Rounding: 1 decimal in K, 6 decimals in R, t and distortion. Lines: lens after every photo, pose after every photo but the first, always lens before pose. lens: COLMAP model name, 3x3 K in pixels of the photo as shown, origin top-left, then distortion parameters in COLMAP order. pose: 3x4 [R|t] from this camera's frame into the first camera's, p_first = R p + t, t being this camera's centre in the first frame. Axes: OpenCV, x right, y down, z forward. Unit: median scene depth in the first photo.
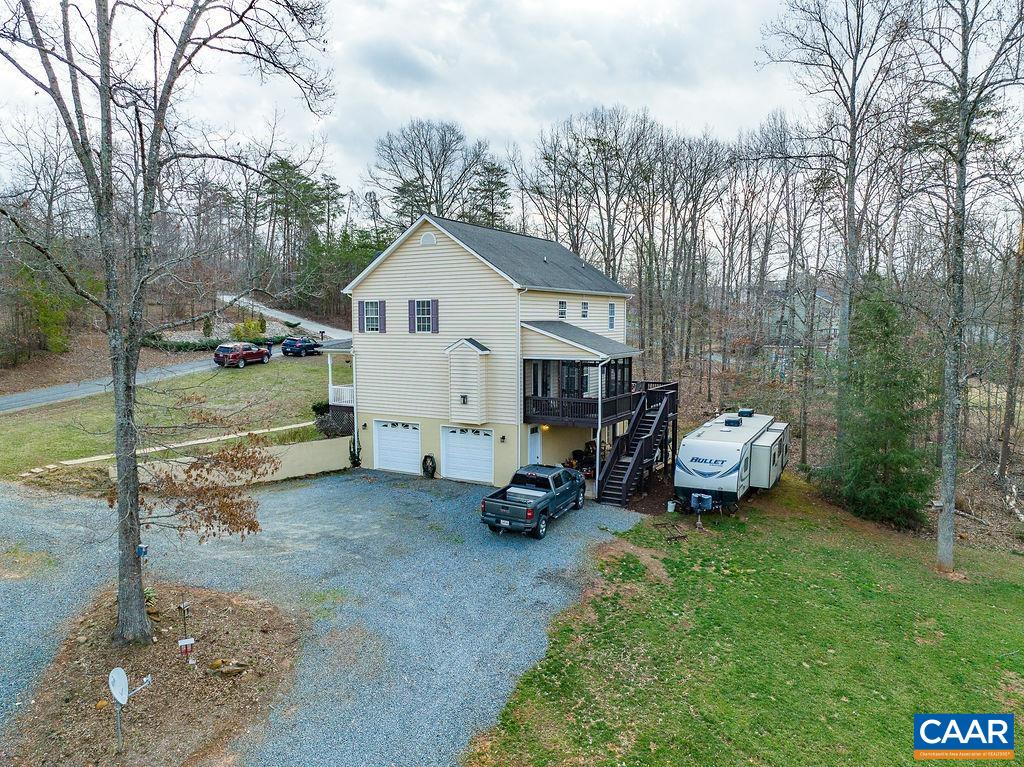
lens RADIAL K [[724.5, 0, 510.7], [0, 724.5, 387.2], [0, 0, 1]] dist [-0.064379, 0.037328]
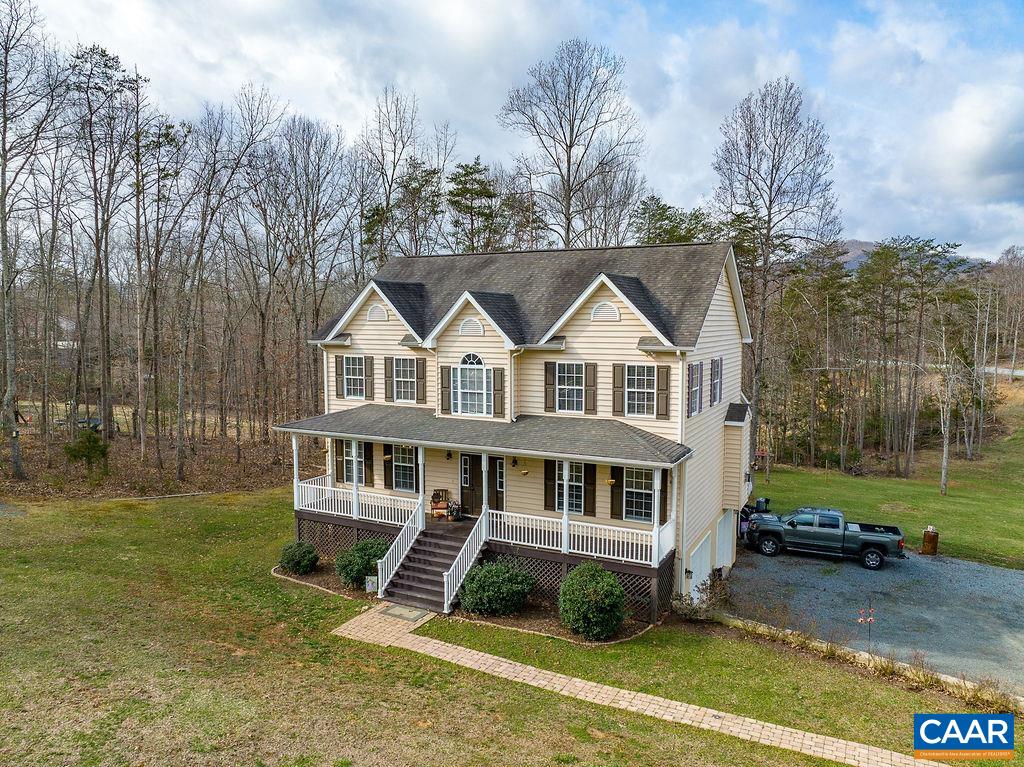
lens RADIAL K [[724.5, 0, 511.5], [0, 724.5, 378.9], [0, 0, 1]] dist [-0.064379, 0.037328]
pose [[-0.046066, -0.077353, 0.995939, -0.865433], [0.091262, 0.992502, 0.081307, -0.185899], [-0.994761, 0.094637, -0.038662, 1.290443]]
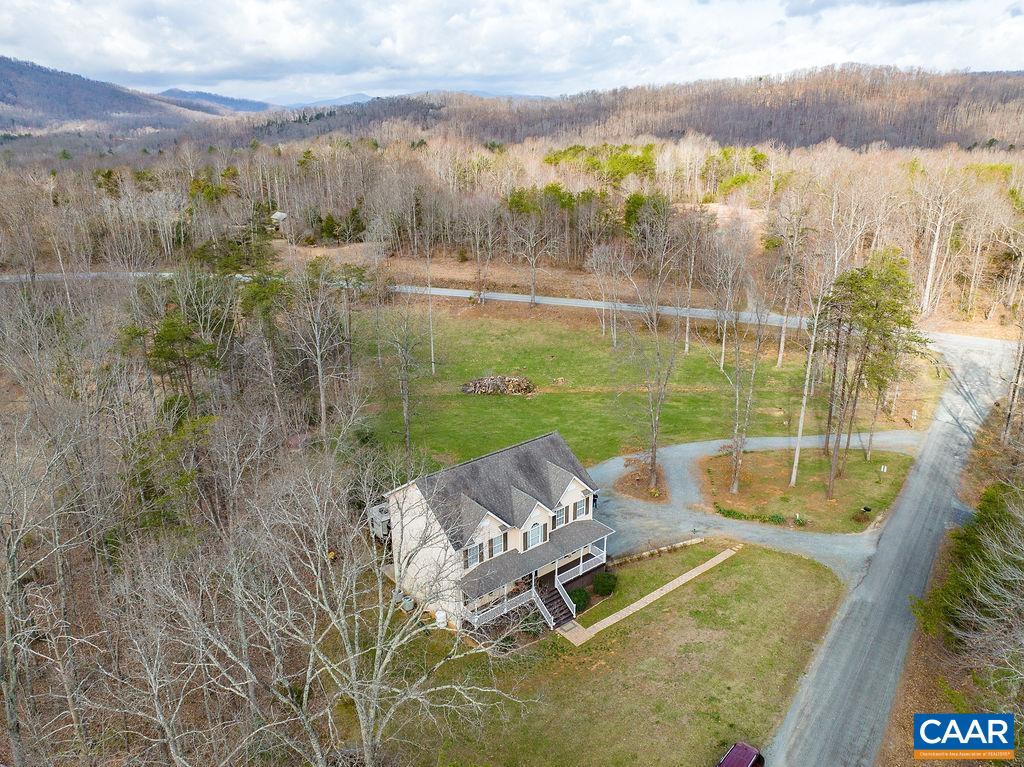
lens RADIAL K [[724.5, 0, 511.1], [0, 724.5, 378.0], [0, 0, 1]] dist [-0.064379, 0.037328]
pose [[-0.930070, -0.119151, 0.347524, -0.642706], [0.039972, 0.907511, 0.418122, -1.149360], [-0.365202, 0.402774, -0.839286, 2.571731]]
